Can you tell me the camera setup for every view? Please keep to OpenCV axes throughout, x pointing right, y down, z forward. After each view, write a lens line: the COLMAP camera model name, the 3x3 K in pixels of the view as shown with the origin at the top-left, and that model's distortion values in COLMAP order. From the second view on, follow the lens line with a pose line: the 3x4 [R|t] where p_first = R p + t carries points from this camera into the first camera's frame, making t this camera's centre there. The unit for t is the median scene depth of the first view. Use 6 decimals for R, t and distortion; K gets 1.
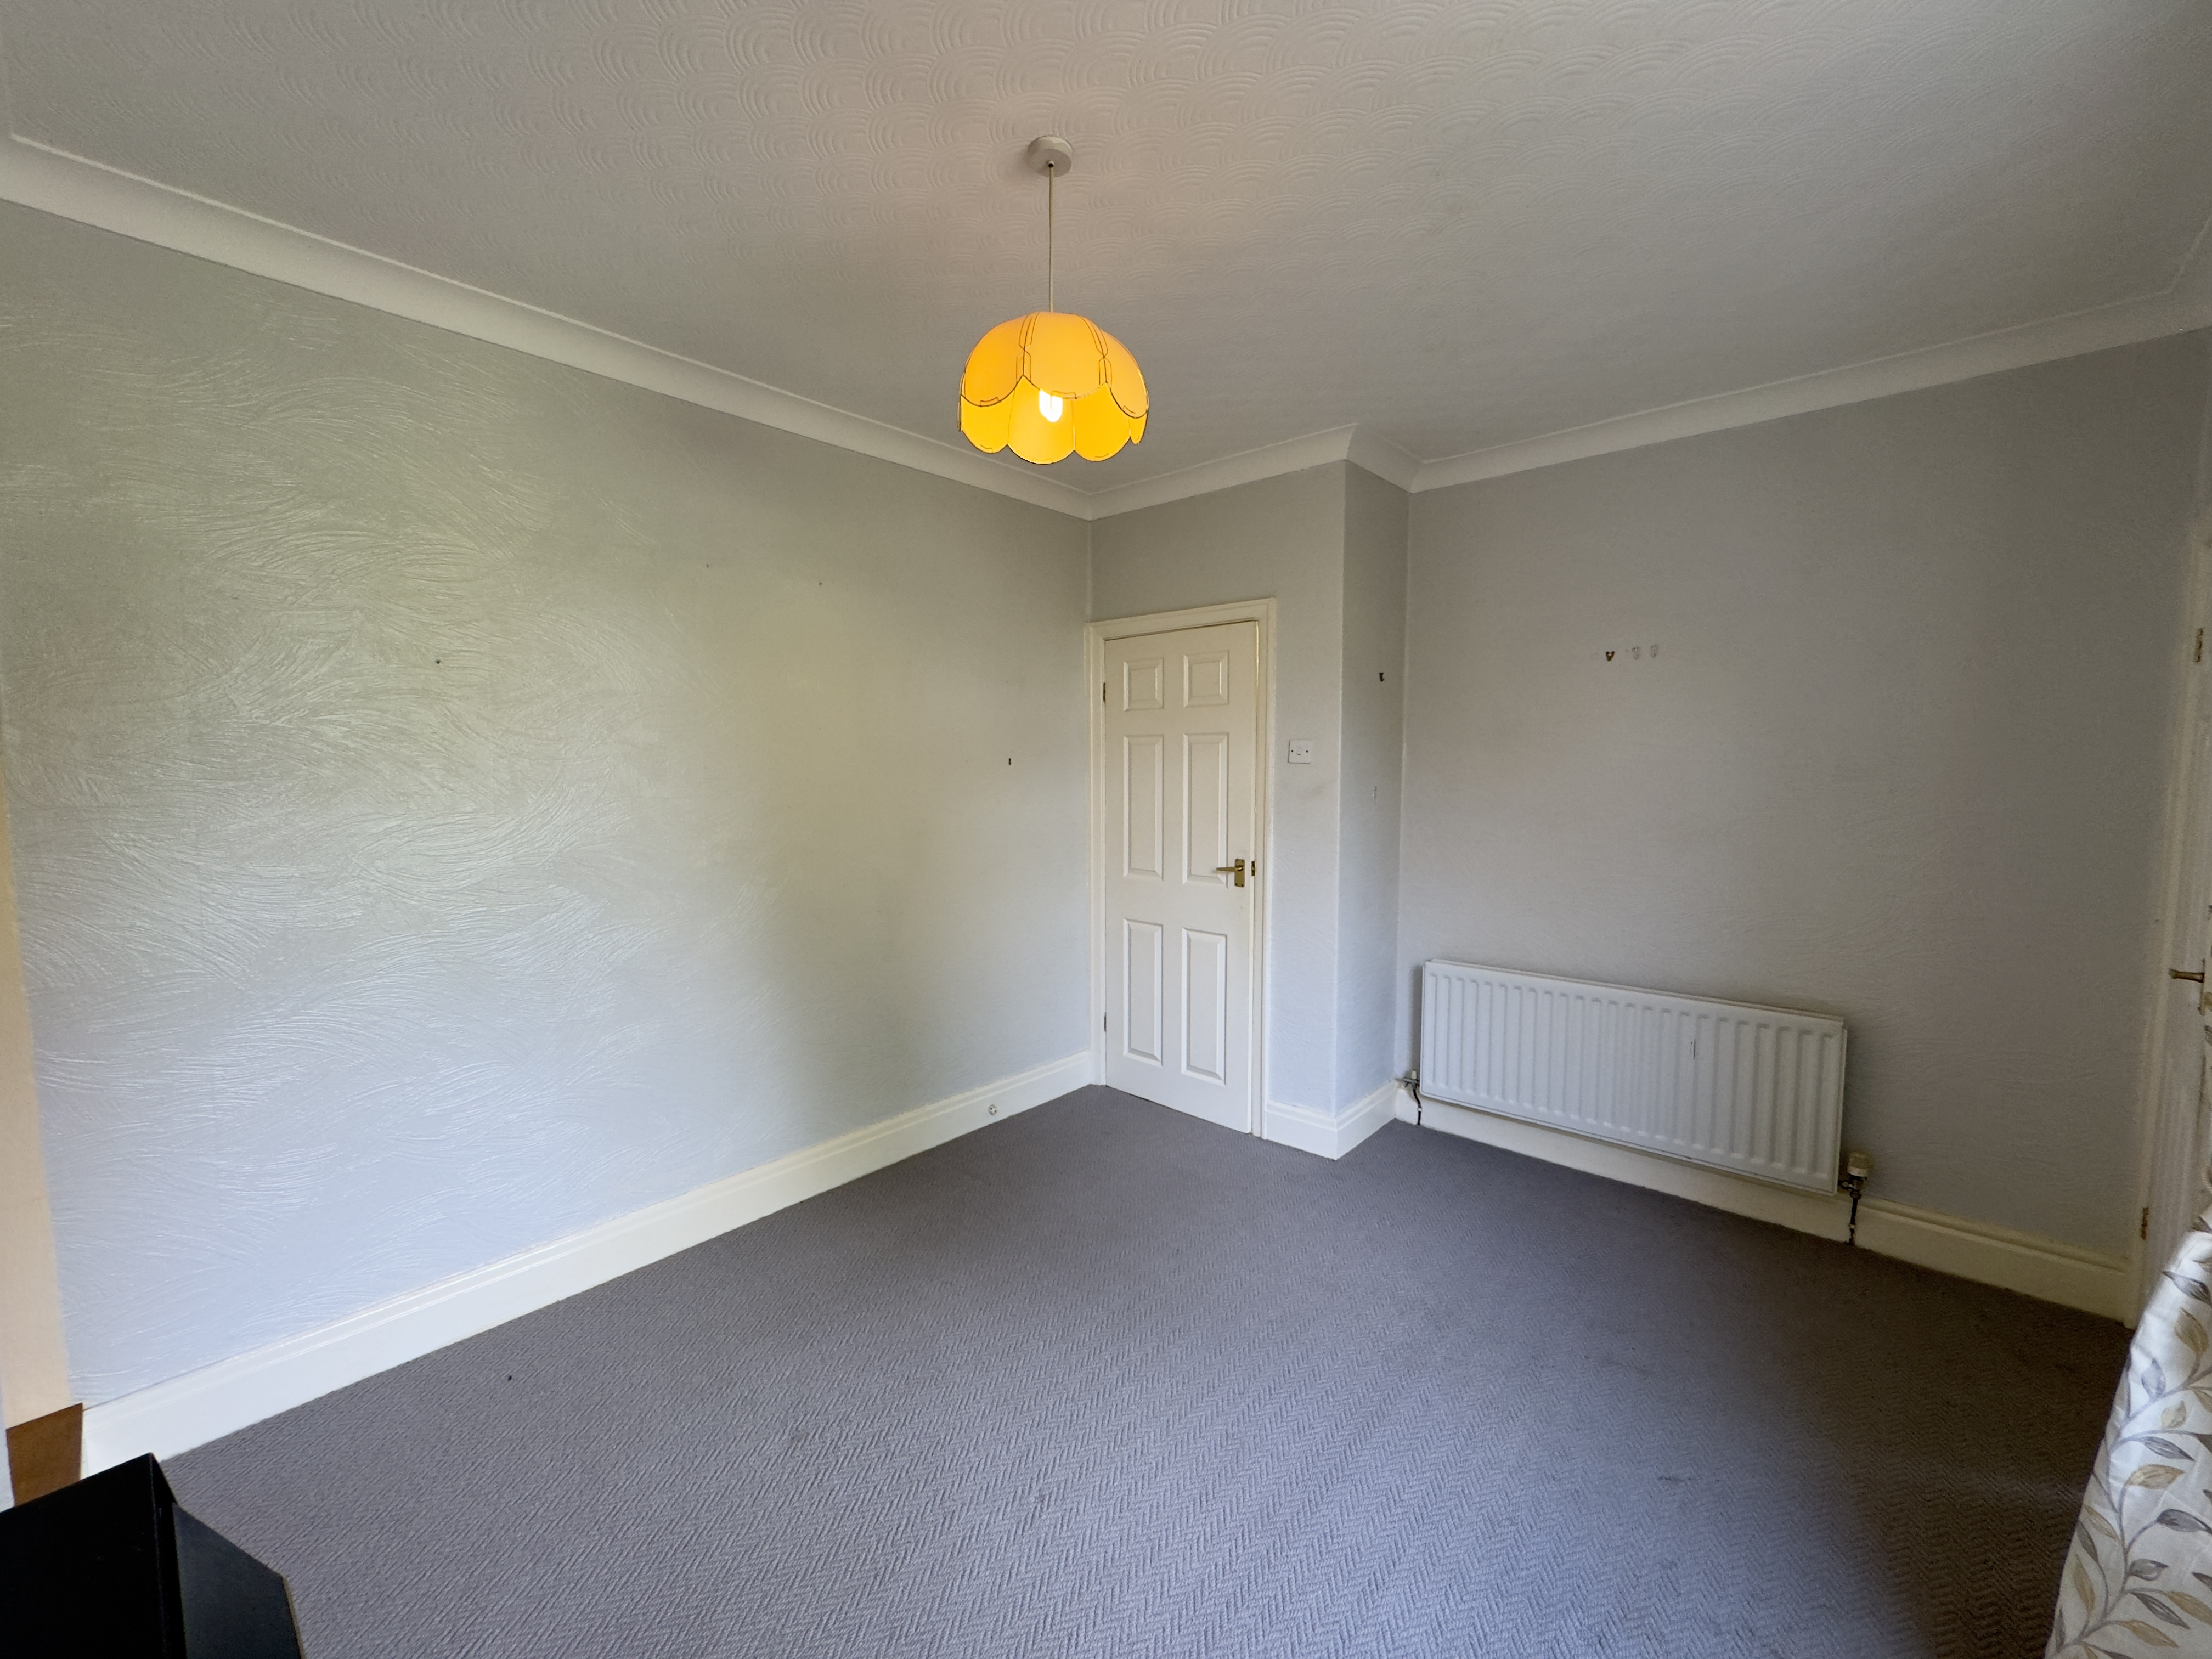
lens RADIAL K [[875.3, 0, 1093.7], [0, 875.3, 828.6], [0, 0, 1]] dist [-0.003767, -0.000324]
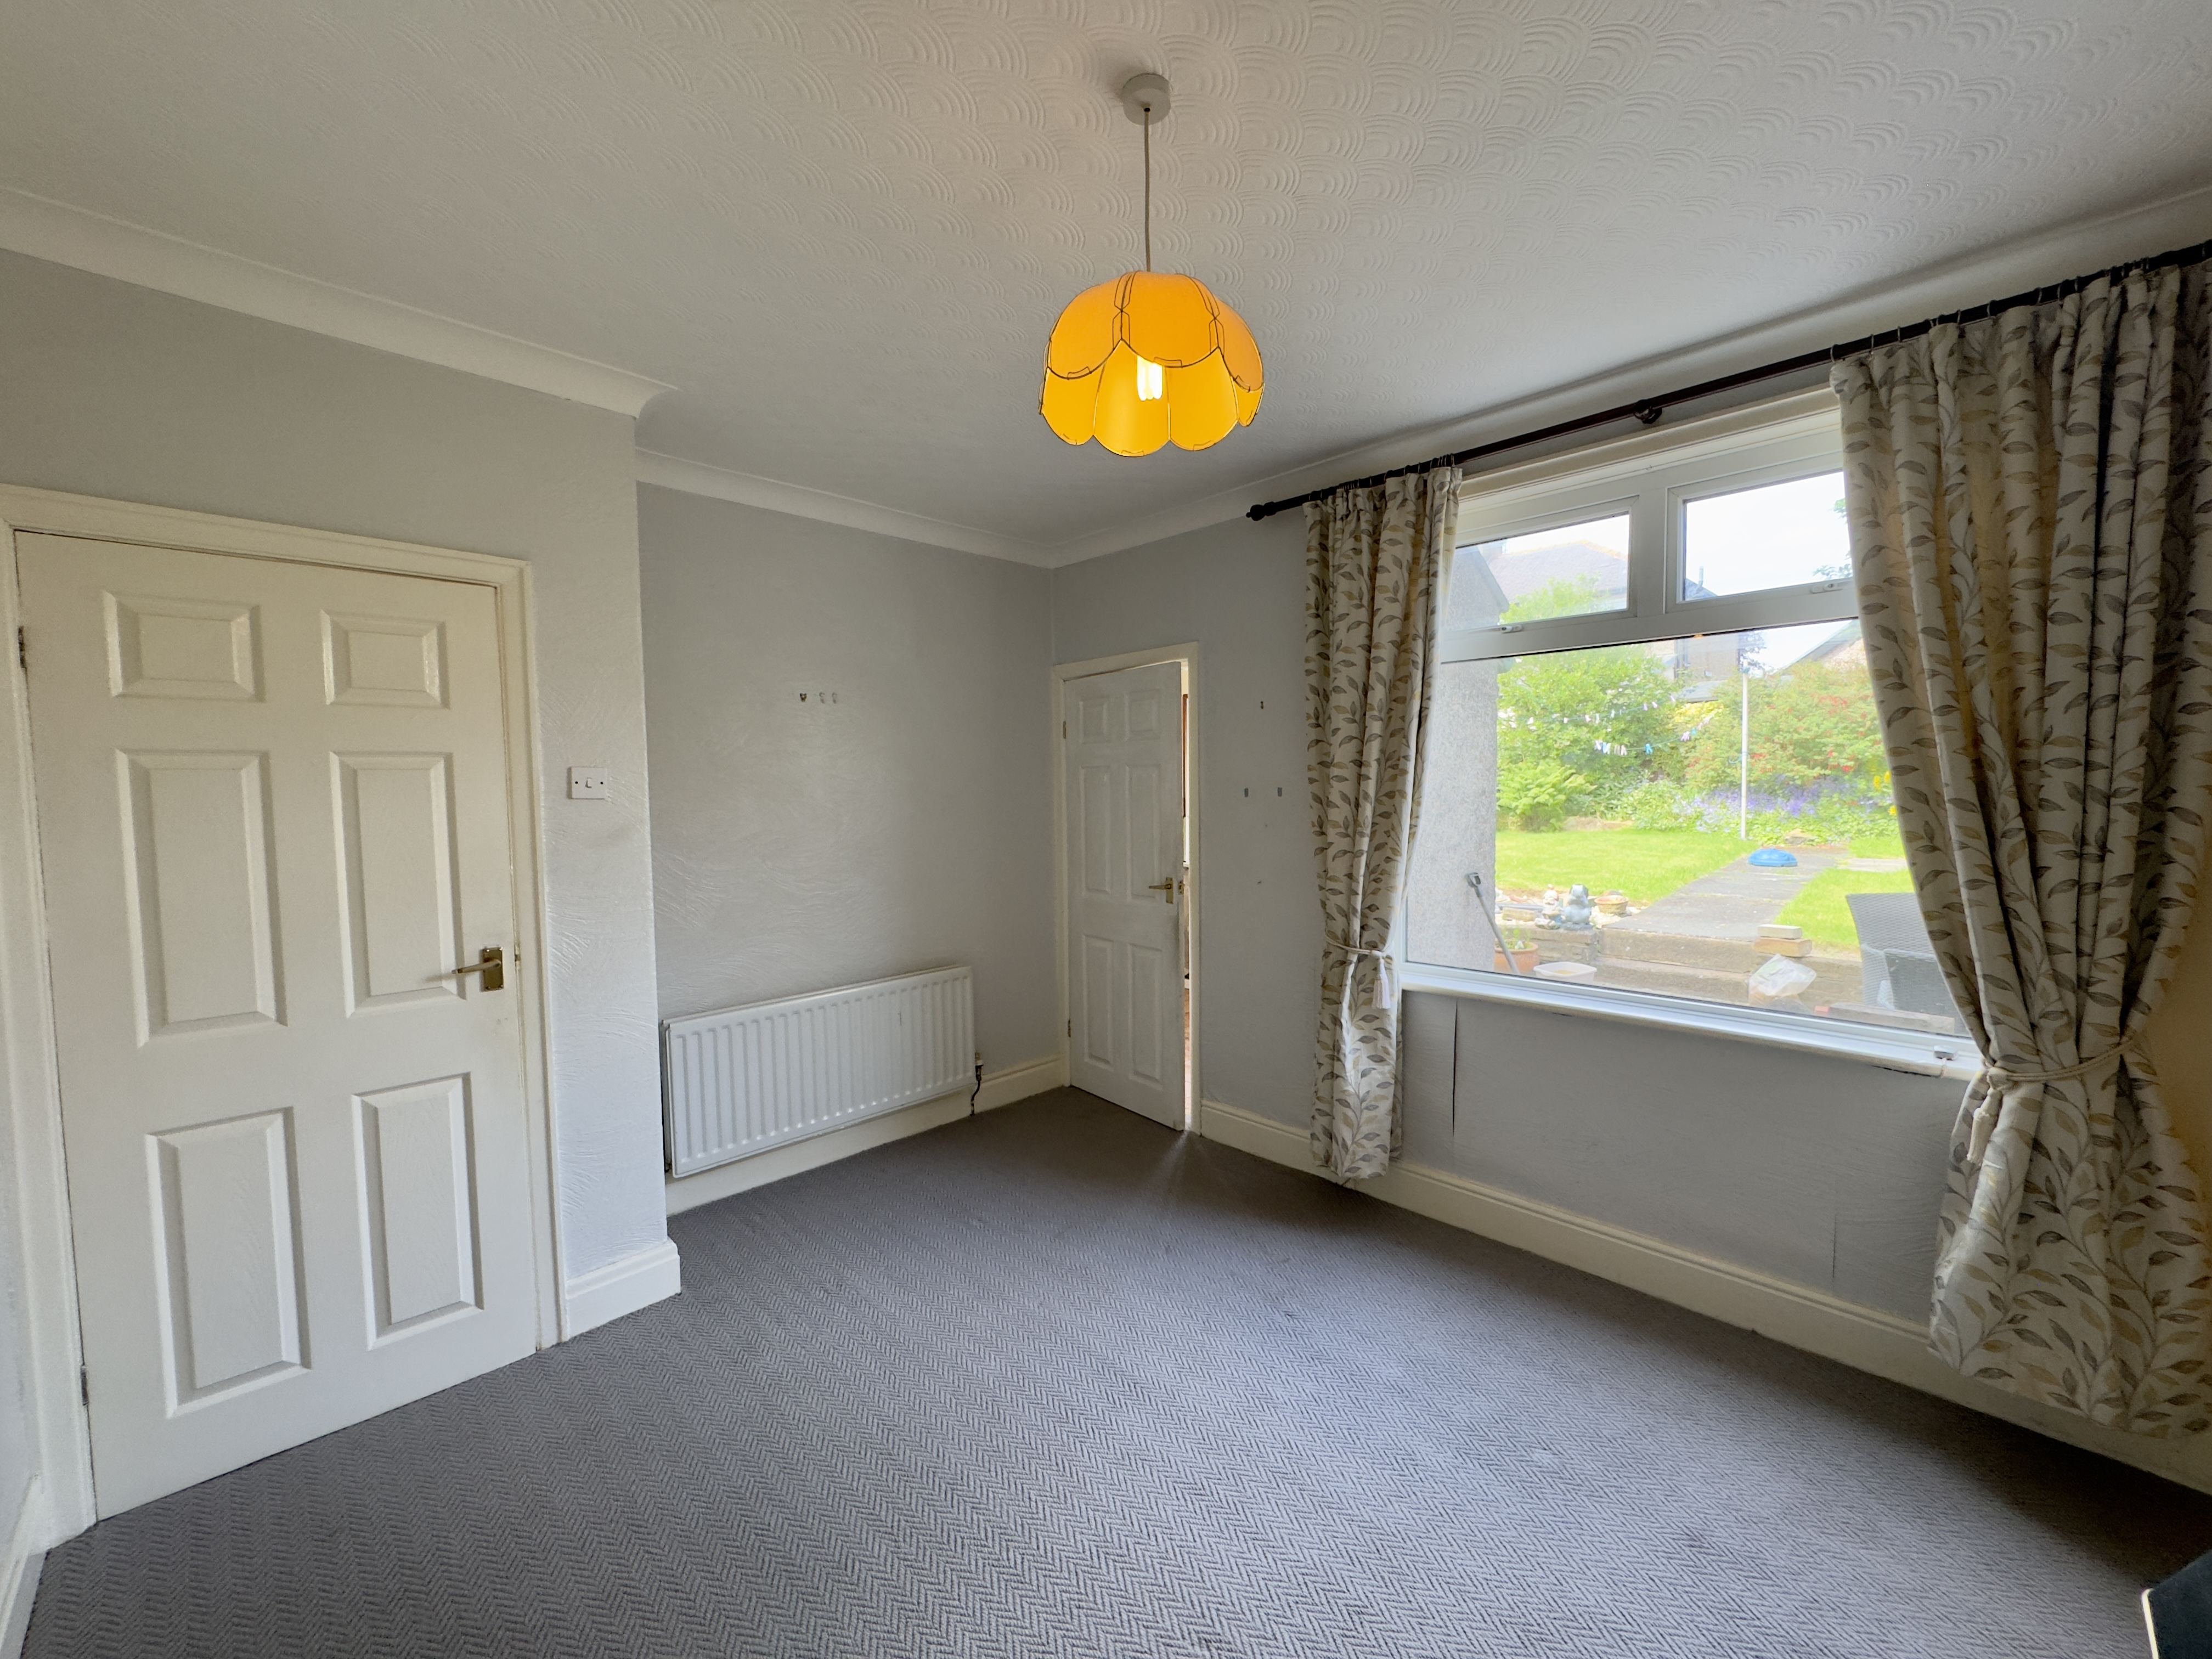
lens RADIAL K [[875.3, 0, 1111.4], [0, 875.3, 836.9], [0, 0, 1]] dist [-0.003767, -0.000324]
pose [[0.056584, -0.058796, 0.996665, -0.469381], [0.090395, 0.994466, 0.053534, -0.042299], [-0.994297, 0.087064, 0.061585, 0.517015]]
